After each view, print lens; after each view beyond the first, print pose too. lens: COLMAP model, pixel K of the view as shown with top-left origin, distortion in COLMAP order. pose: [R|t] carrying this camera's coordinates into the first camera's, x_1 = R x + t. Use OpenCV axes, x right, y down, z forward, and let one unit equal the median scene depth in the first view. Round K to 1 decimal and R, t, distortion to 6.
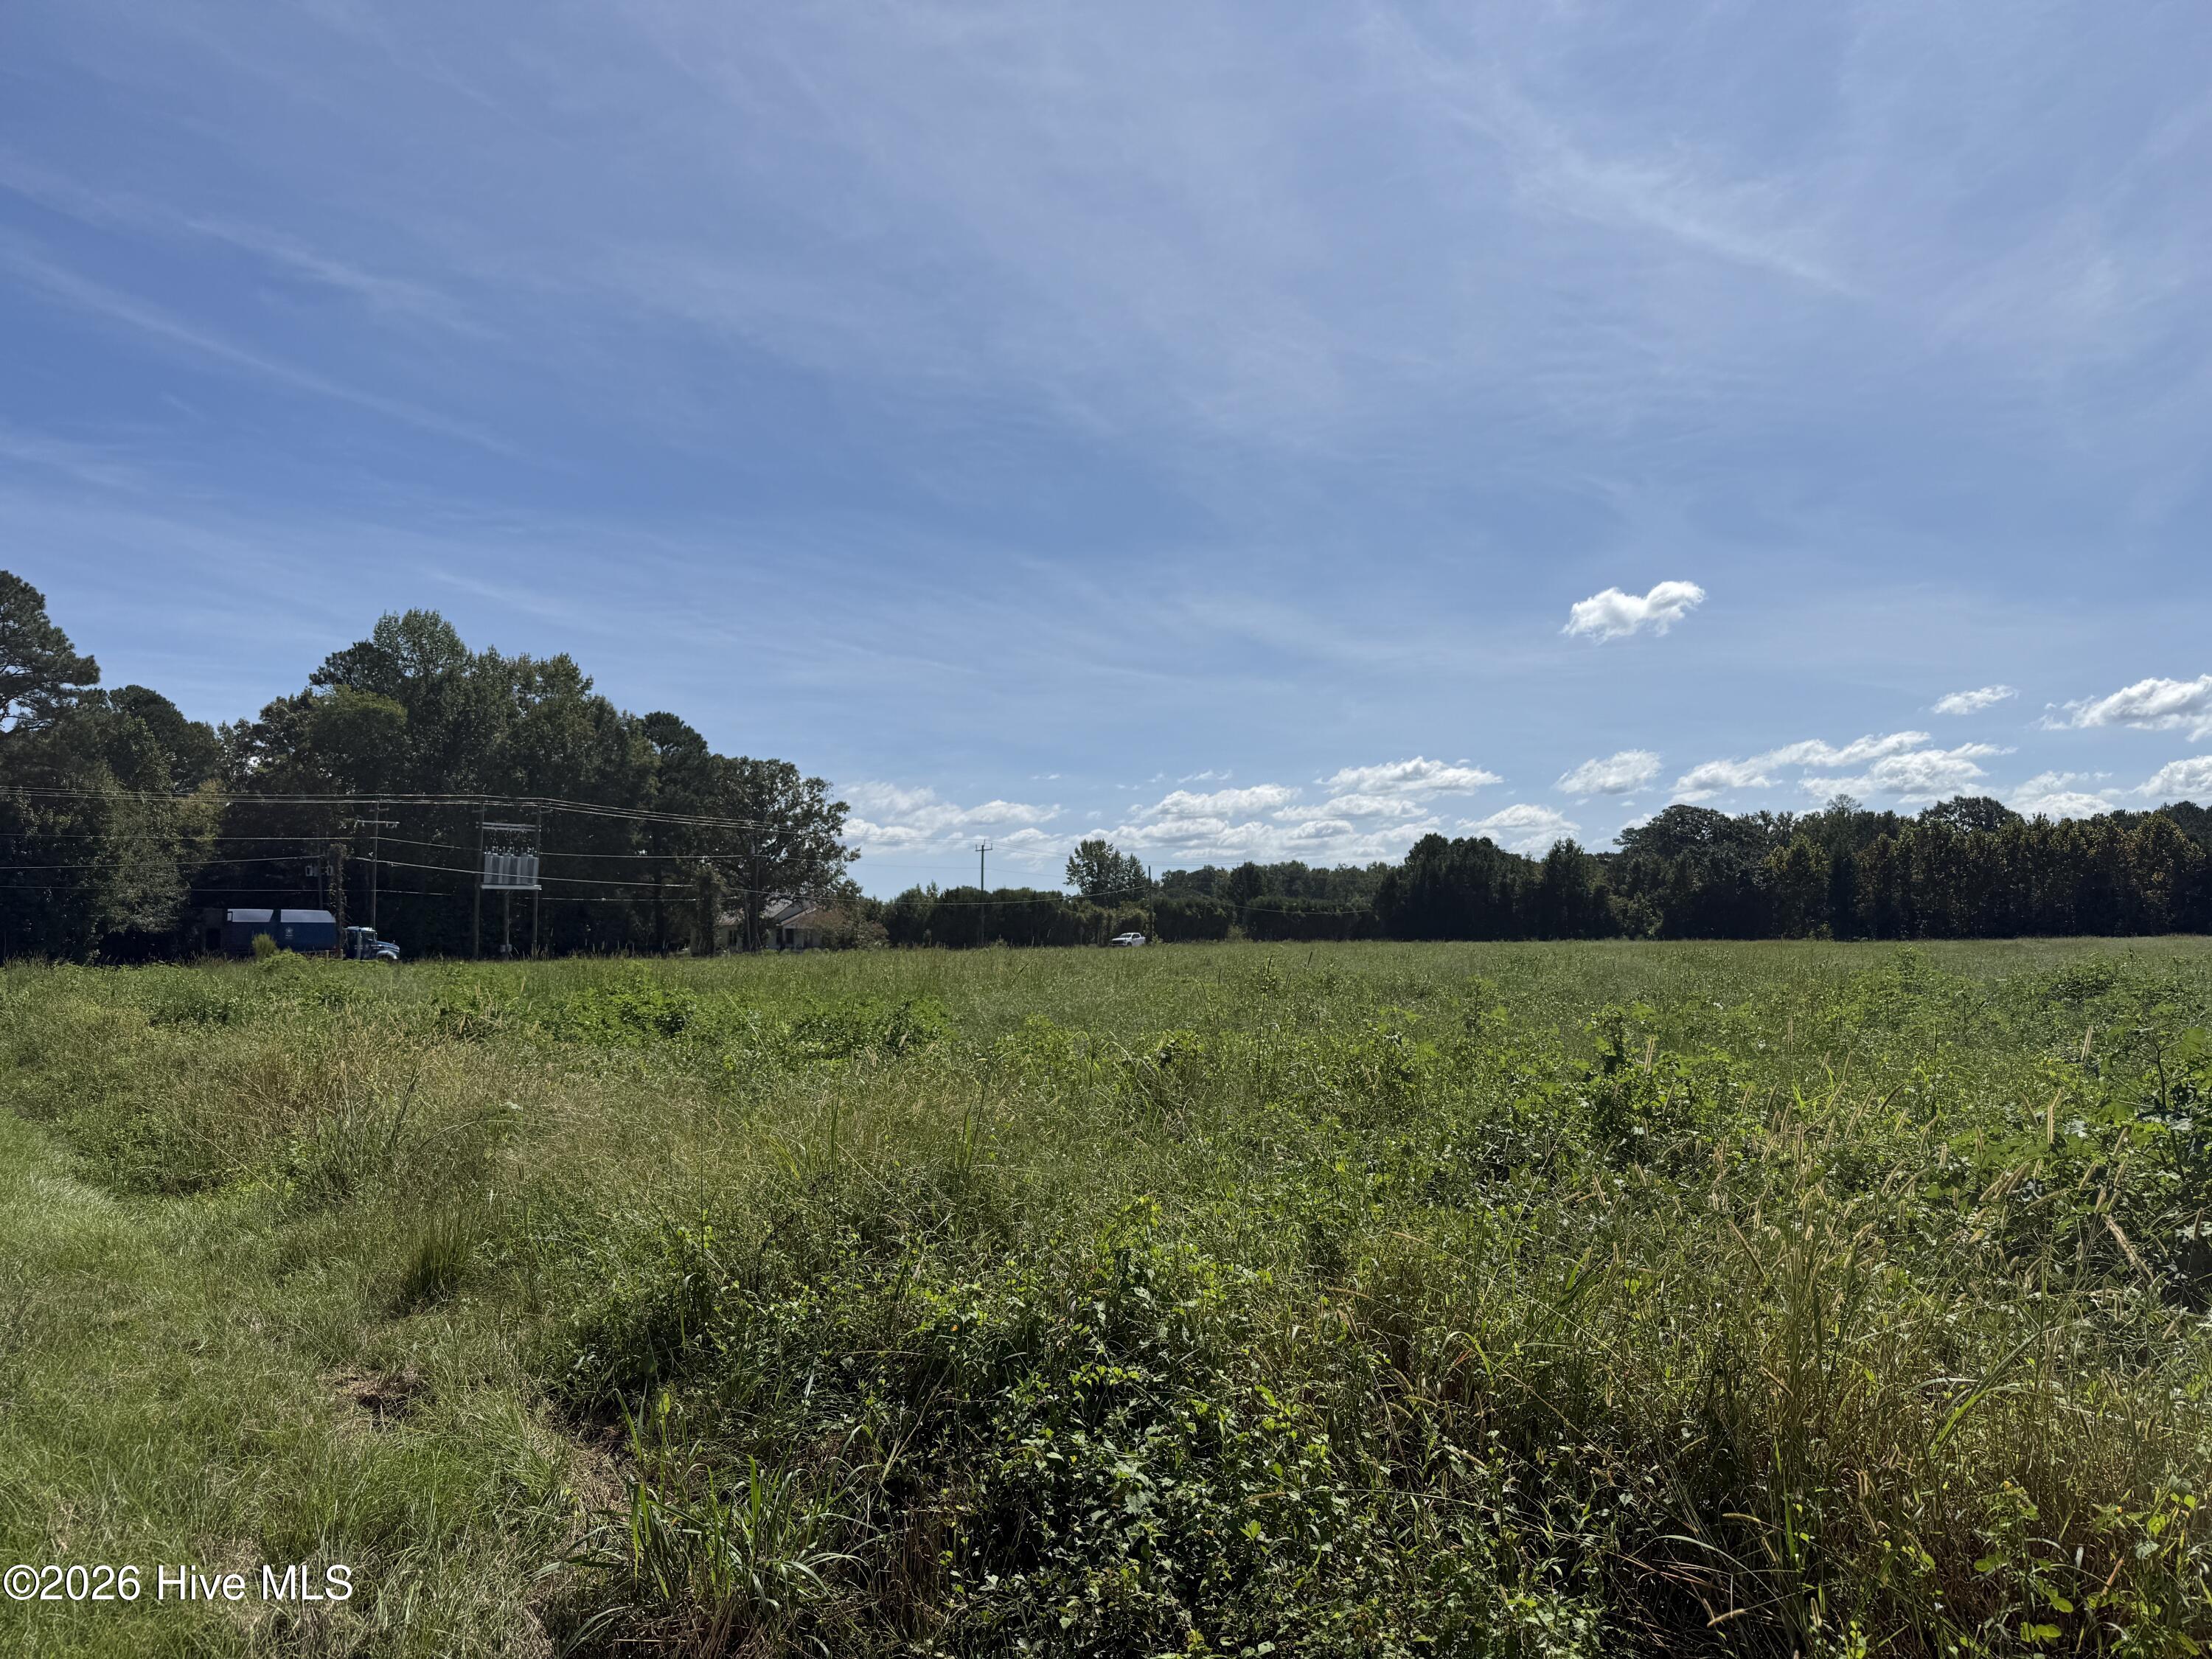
lens RADIAL K [[1541.3, 0, 1102.2], [0, 1541.3, 833.7], [0, 0, 1]] dist [0.105257, -0.142638]
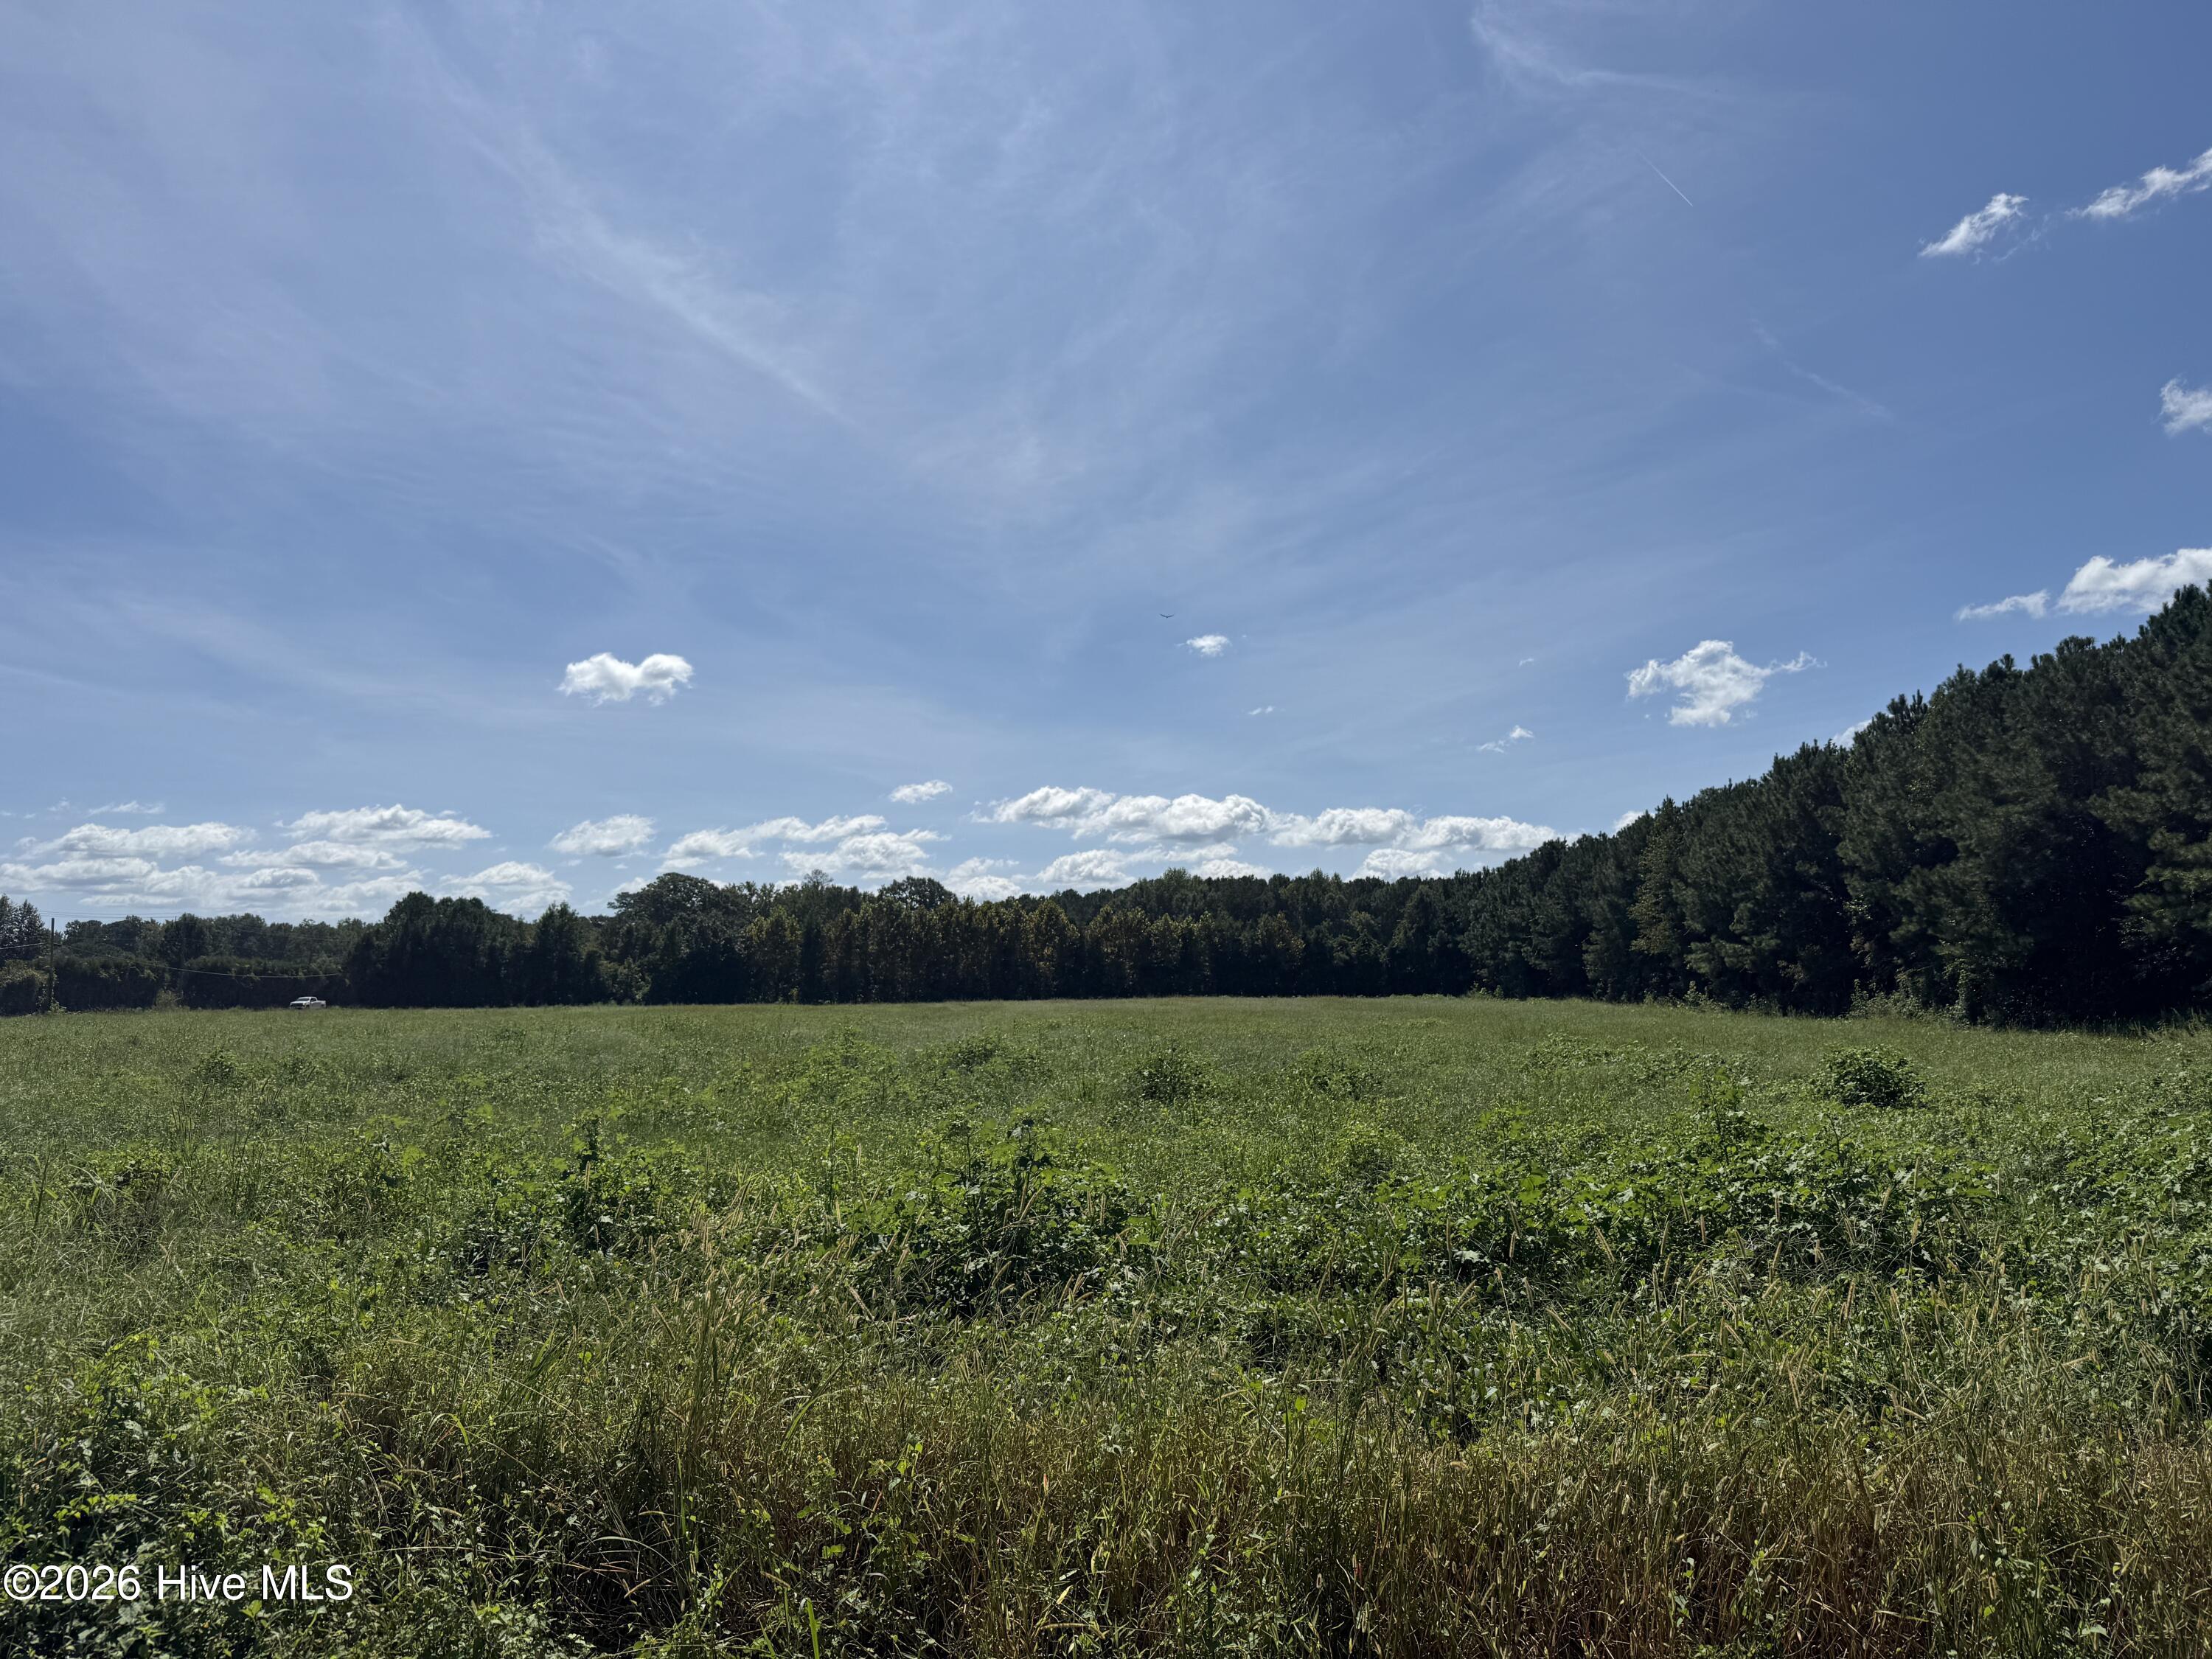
lens RADIAL K [[1592.4, 0, 1070.9], [0, 1592.4, 828.4], [0, 0, 1]] dist [0.026767, -0.055620]
pose [[0.825137, 0.054639, 0.562284, -0.034514], [-0.032581, 0.998258, -0.049192, -0.033893], [-0.563992, 0.022270, 0.825480, -0.116185]]
